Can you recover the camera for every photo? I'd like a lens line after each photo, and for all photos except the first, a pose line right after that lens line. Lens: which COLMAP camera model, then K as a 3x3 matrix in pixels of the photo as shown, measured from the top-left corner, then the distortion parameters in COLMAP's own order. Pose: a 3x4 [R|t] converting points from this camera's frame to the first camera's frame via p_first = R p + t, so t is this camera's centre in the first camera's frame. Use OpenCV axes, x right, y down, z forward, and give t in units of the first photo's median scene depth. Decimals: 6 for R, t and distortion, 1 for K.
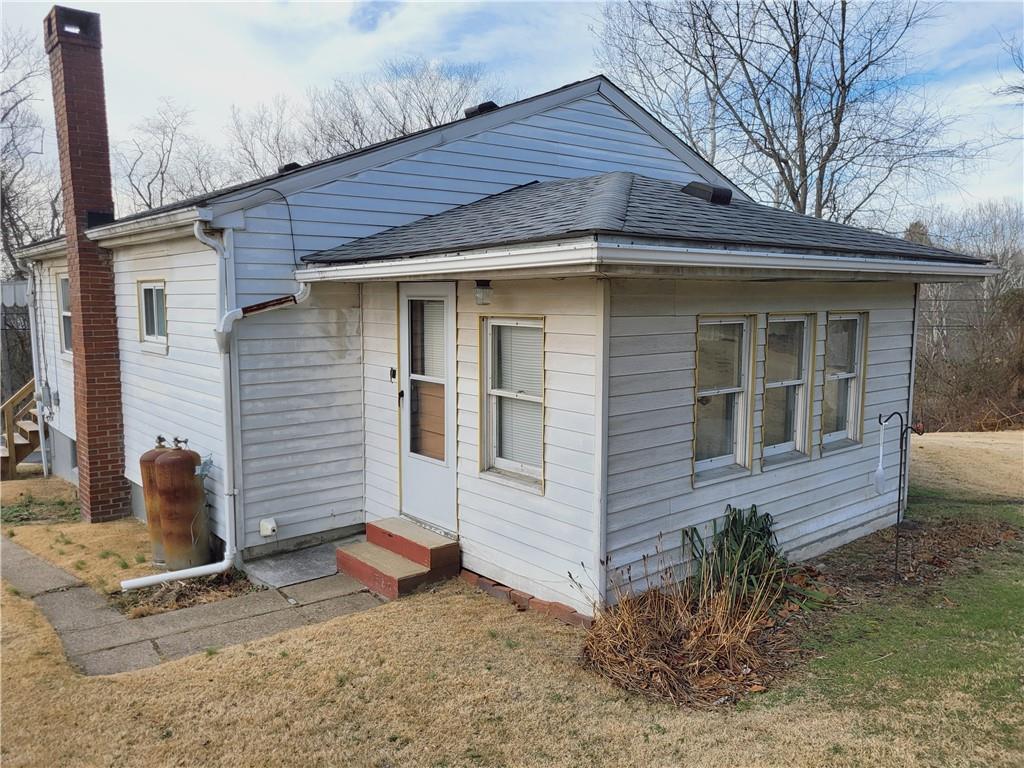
lens RADIAL K [[778.9, 0, 511.0], [0, 778.9, 386.5], [0, 0, 1]] dist [0.038297, -0.005065]
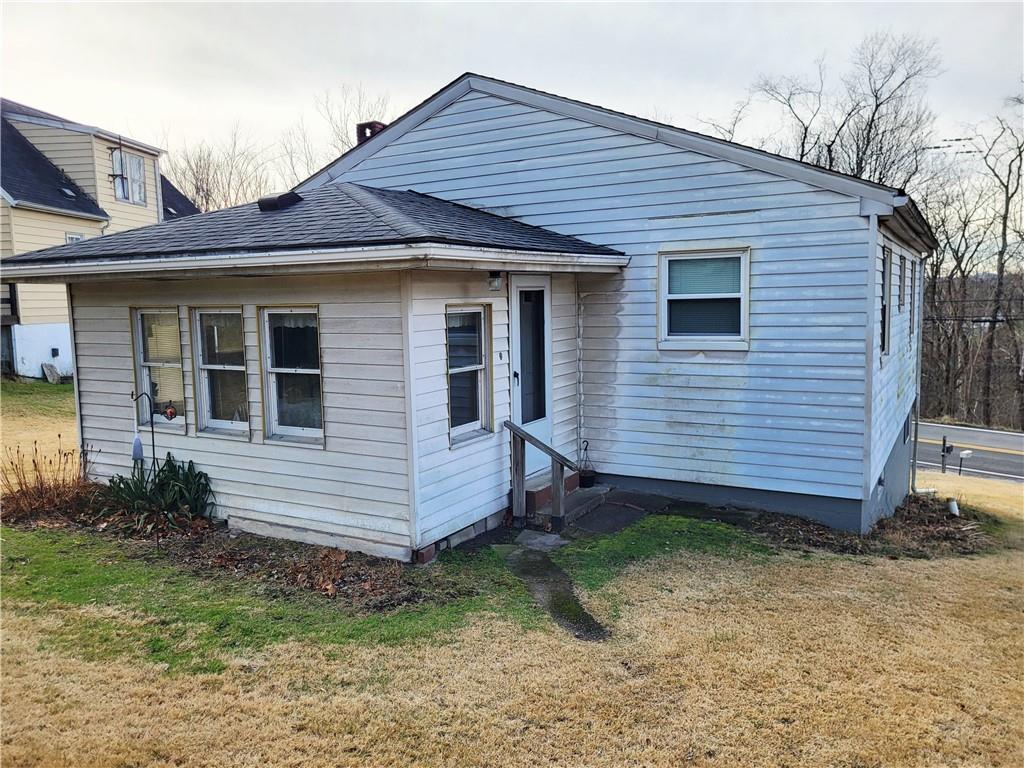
lens RADIAL K [[778.9, 0, 510.5], [0, 778.9, 381.8], [0, 0, 1]] dist [0.038297, -0.005065]
pose [[0.339944, 0.094340, -0.935702, 1.466251], [-0.085228, 0.993952, 0.069249, -0.091496], [0.936576, 0.056207, 0.345928, 0.931460]]
